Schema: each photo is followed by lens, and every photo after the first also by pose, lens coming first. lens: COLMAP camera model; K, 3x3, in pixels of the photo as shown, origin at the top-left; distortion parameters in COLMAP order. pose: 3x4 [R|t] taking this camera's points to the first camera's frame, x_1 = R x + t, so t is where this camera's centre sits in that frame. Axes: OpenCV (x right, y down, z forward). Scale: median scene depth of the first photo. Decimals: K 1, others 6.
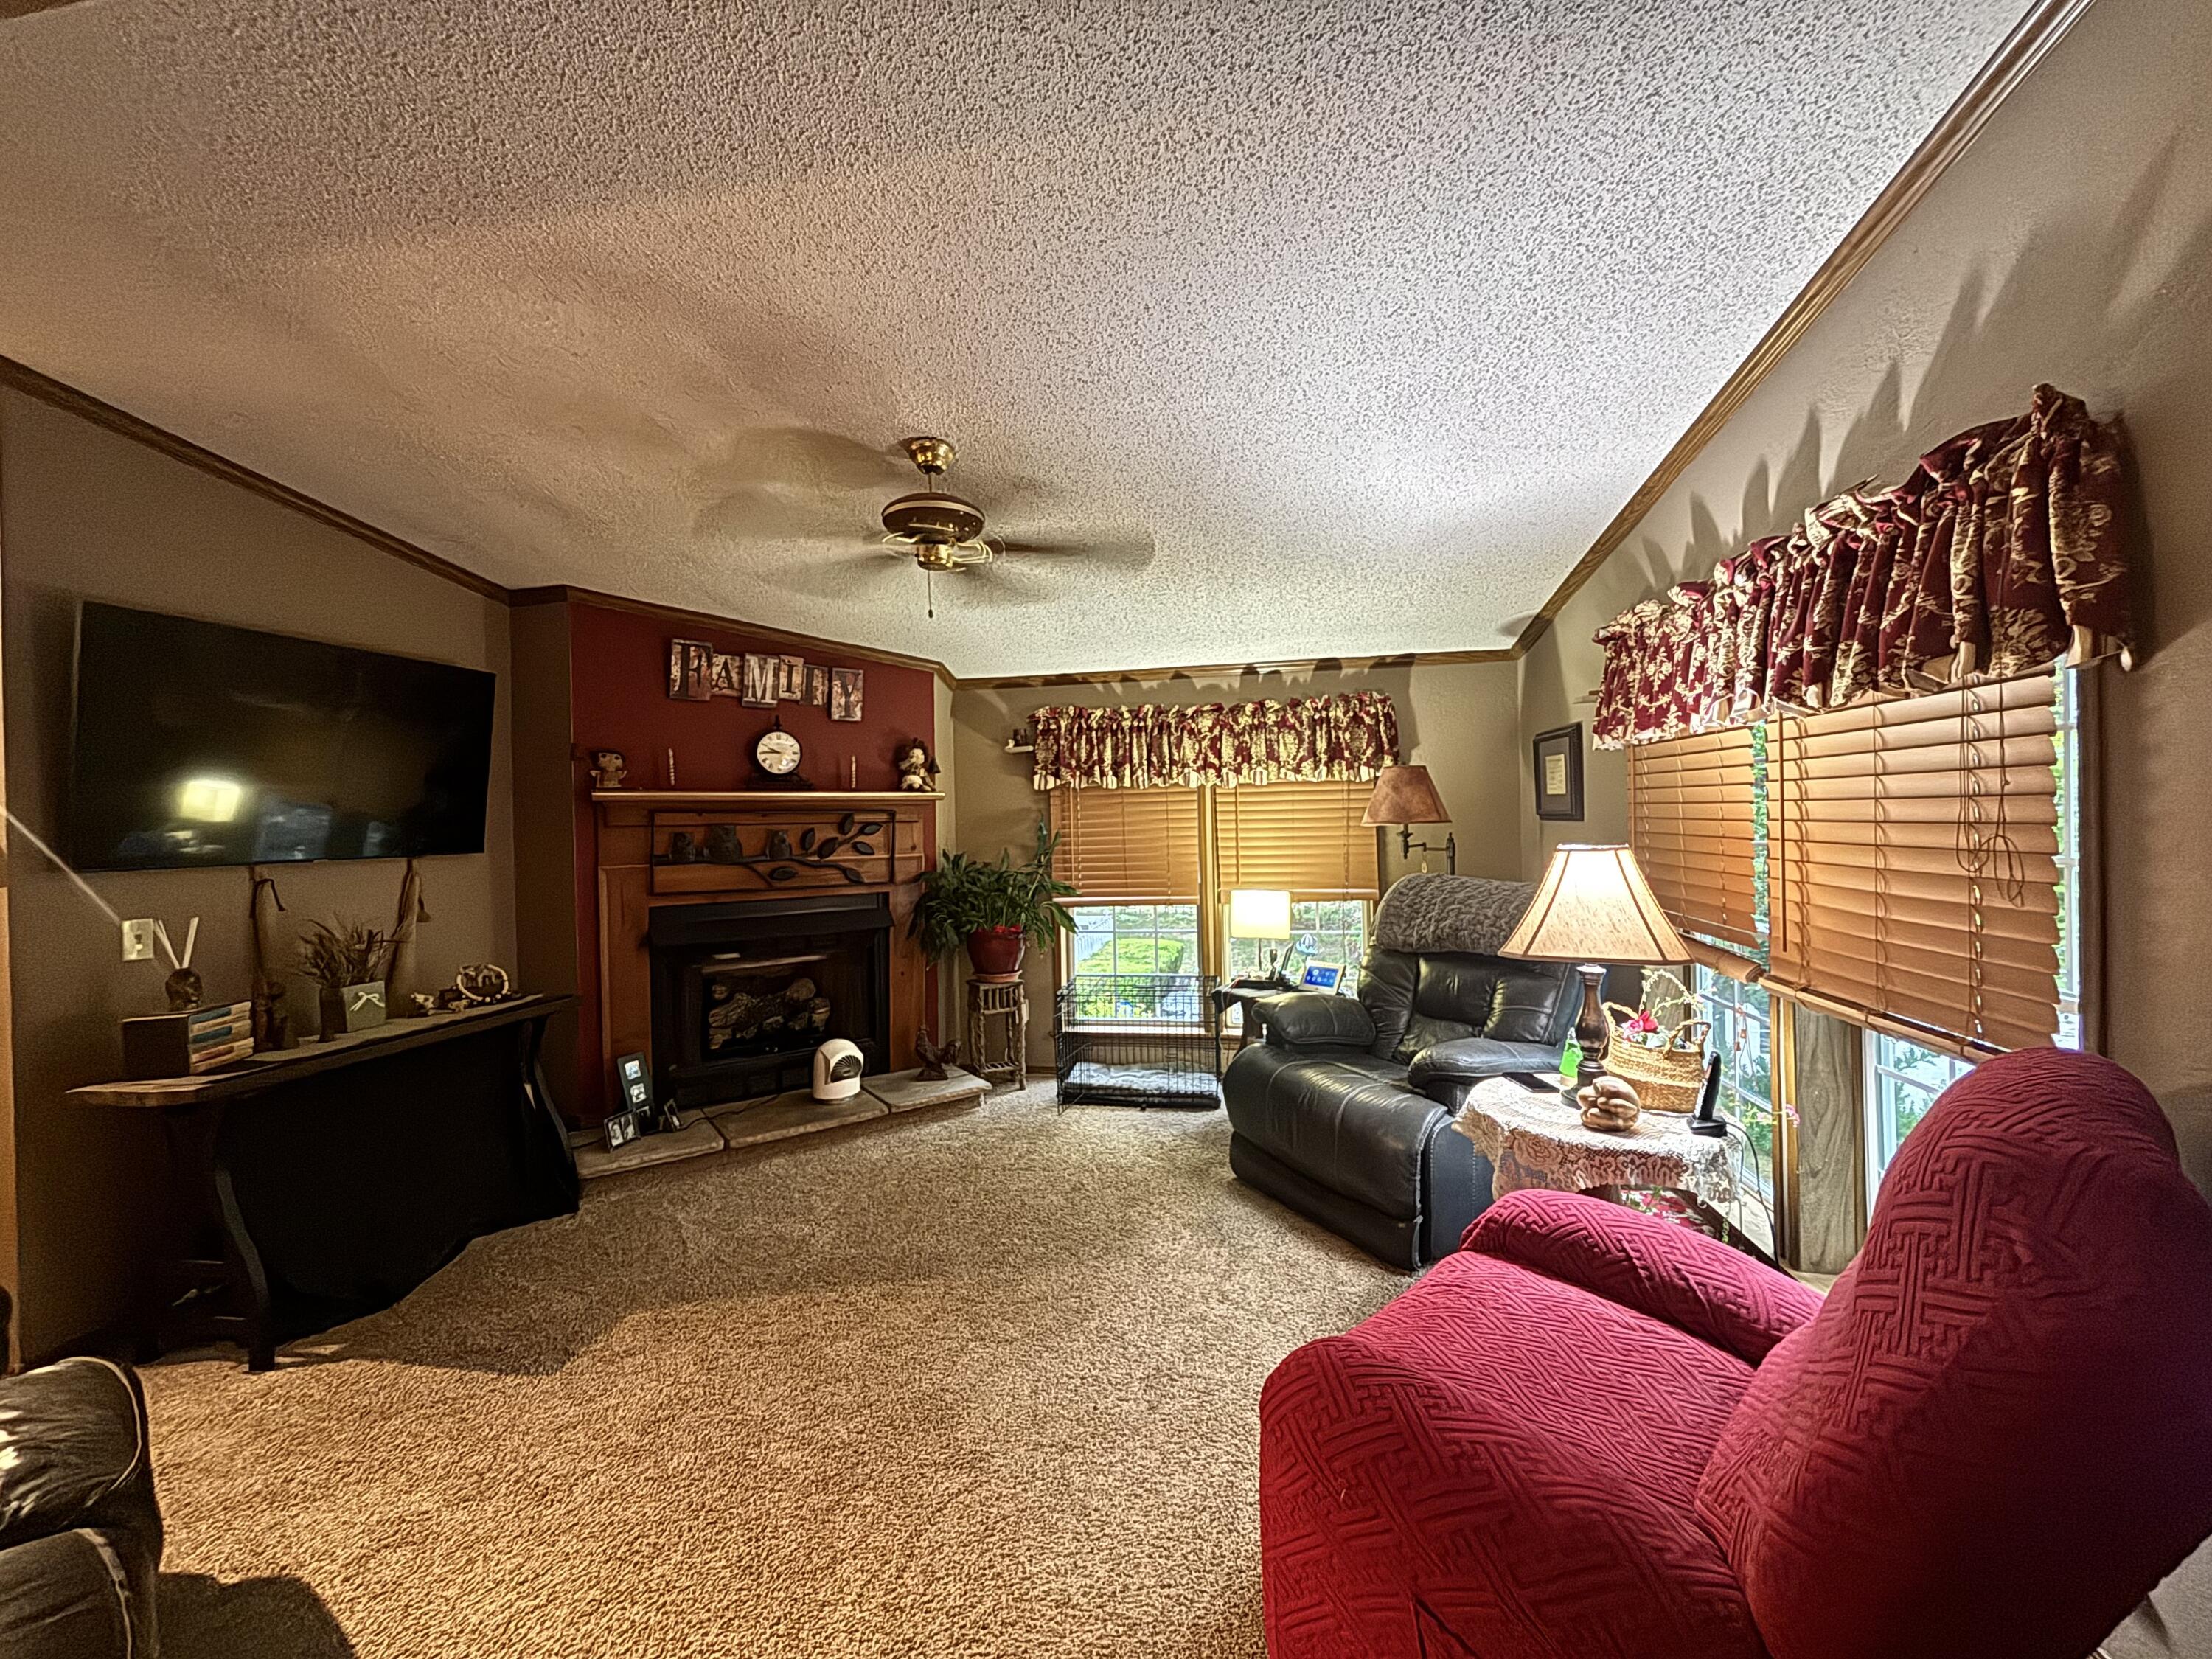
lens RADIAL K [[893.7, 0, 1118.0], [0, 893.7, 826.1], [0, 0, 1]] dist [0.004540, -0.001812]
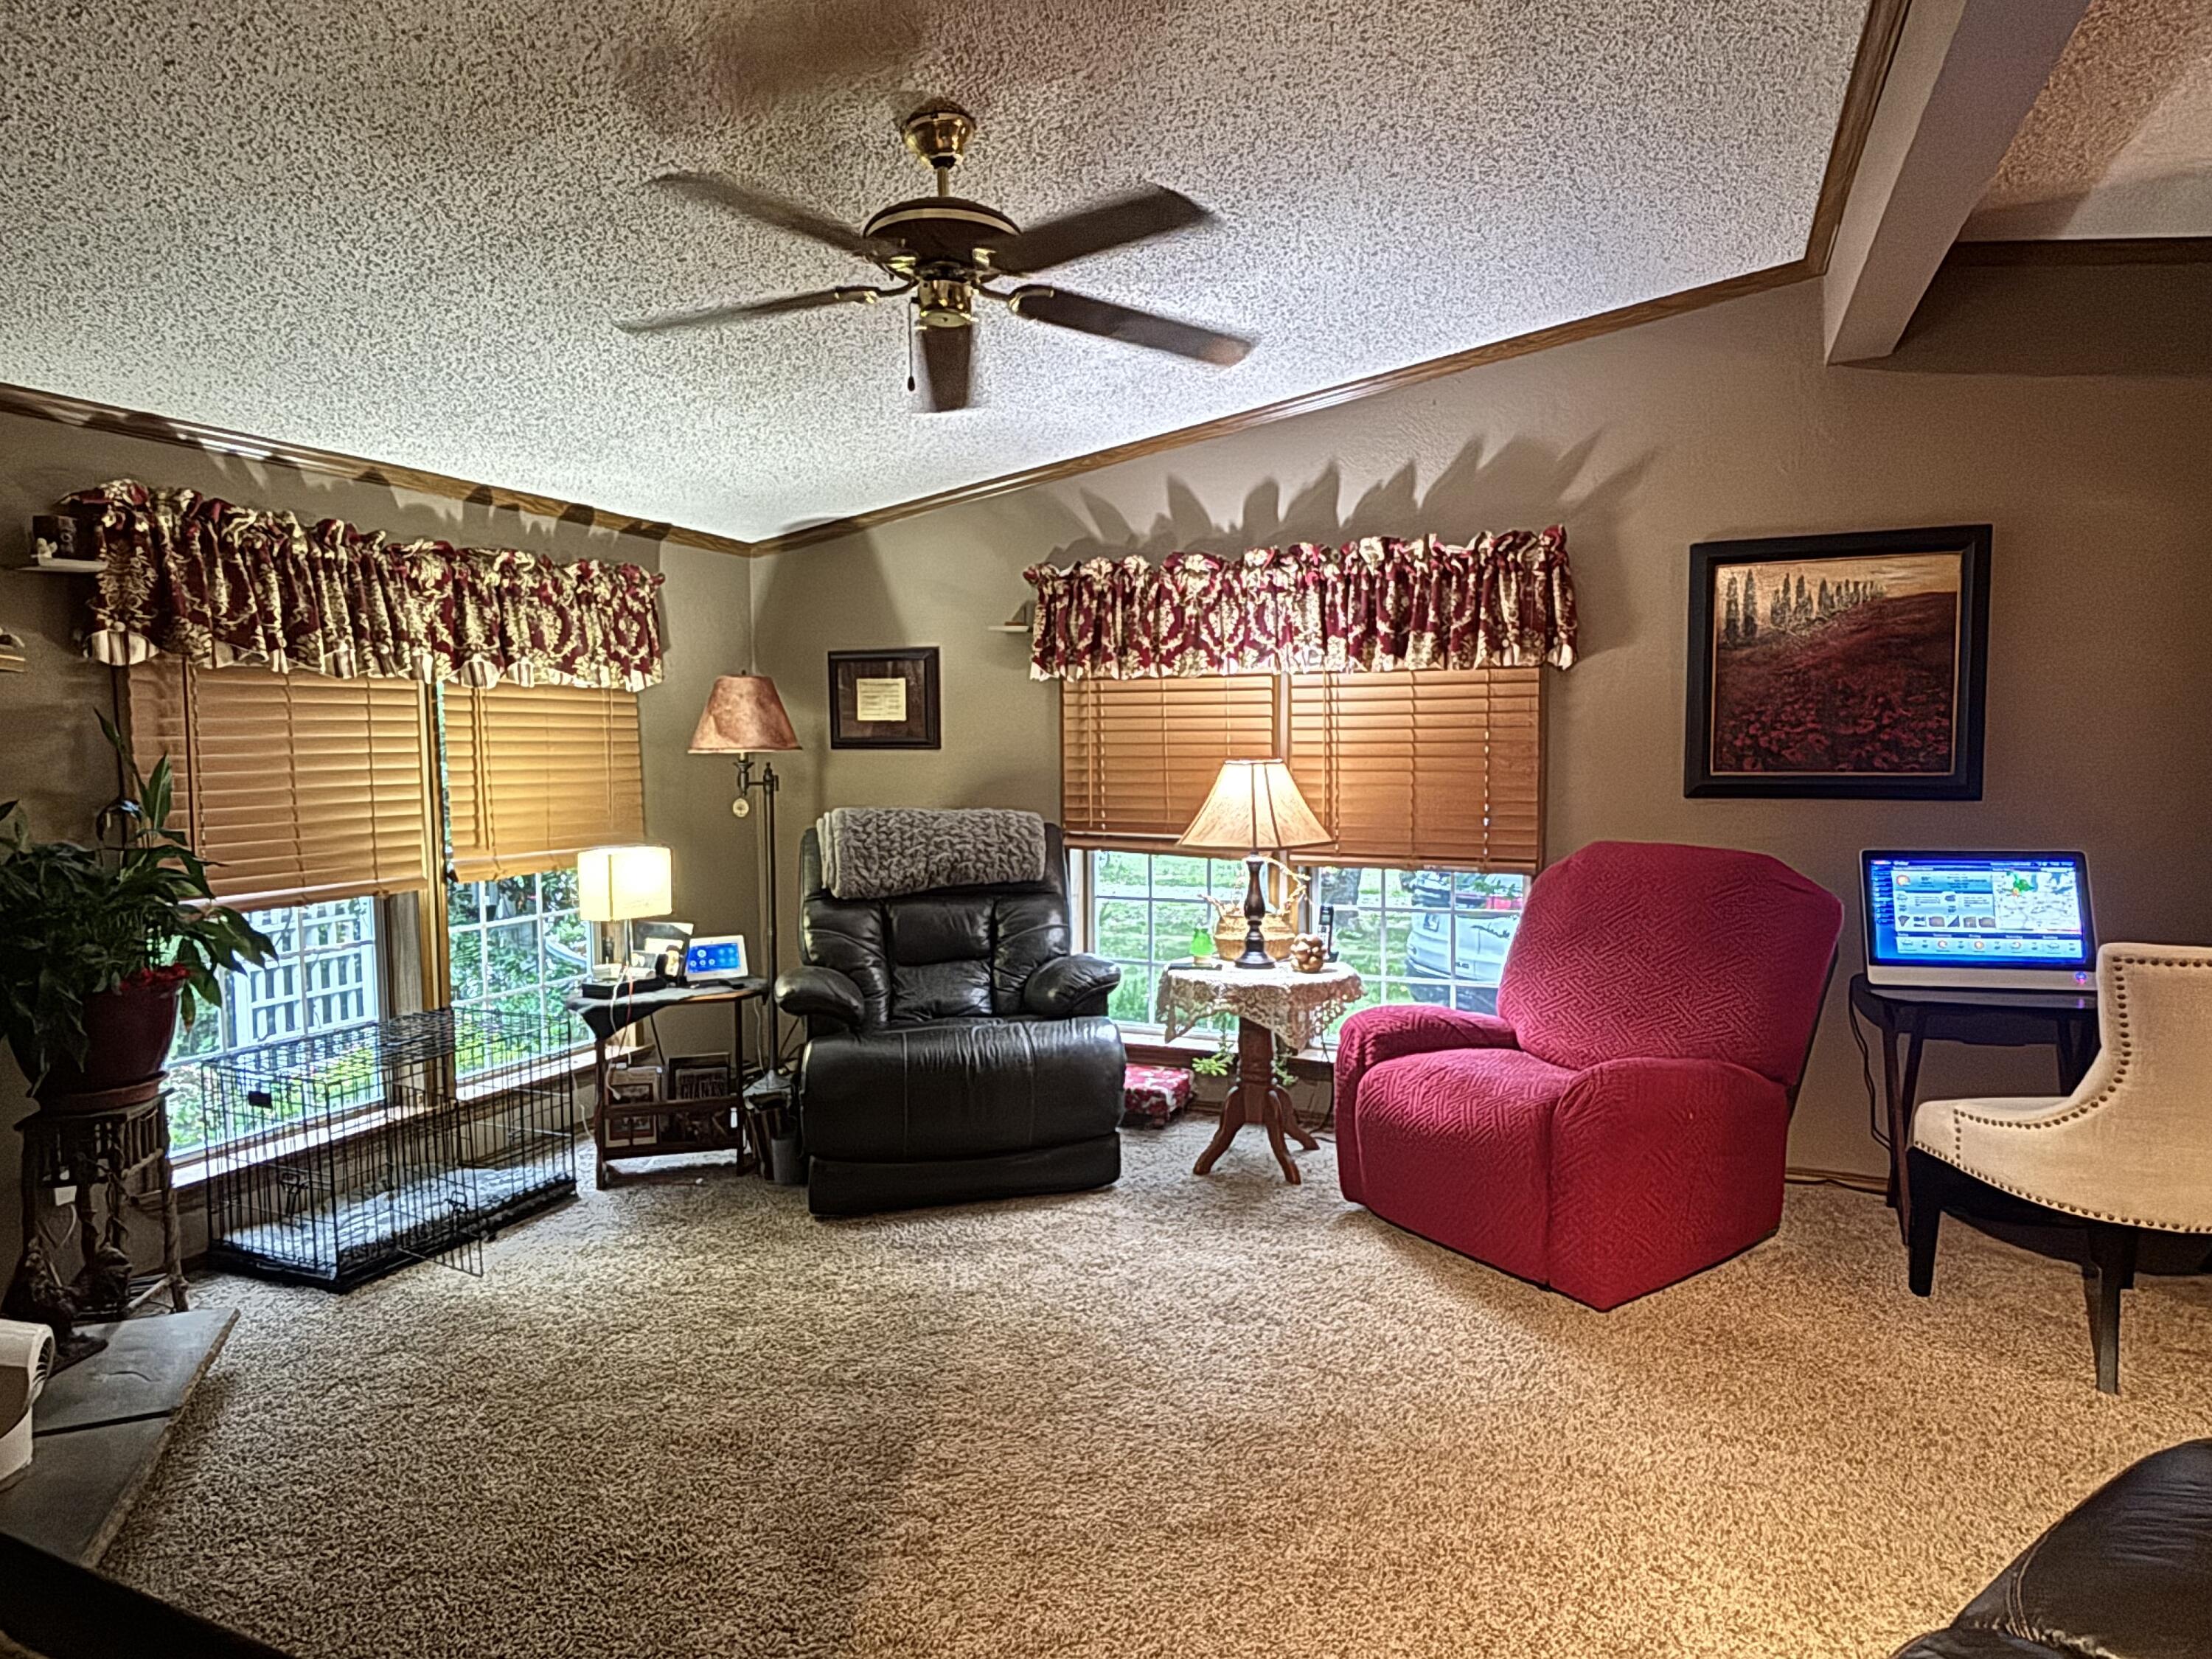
lens RADIAL K [[1251.5, 0, 1114.3], [0, 1251.5, 826.5], [0, 0, 1]] dist [0.046678, -0.002716]
pose [[0.244697, -0.044954, 0.968557, -0.599692], [0.011326, 0.998989, 0.043505, 0.017805], [-0.969534, 0.000324, 0.244958, 0.372976]]
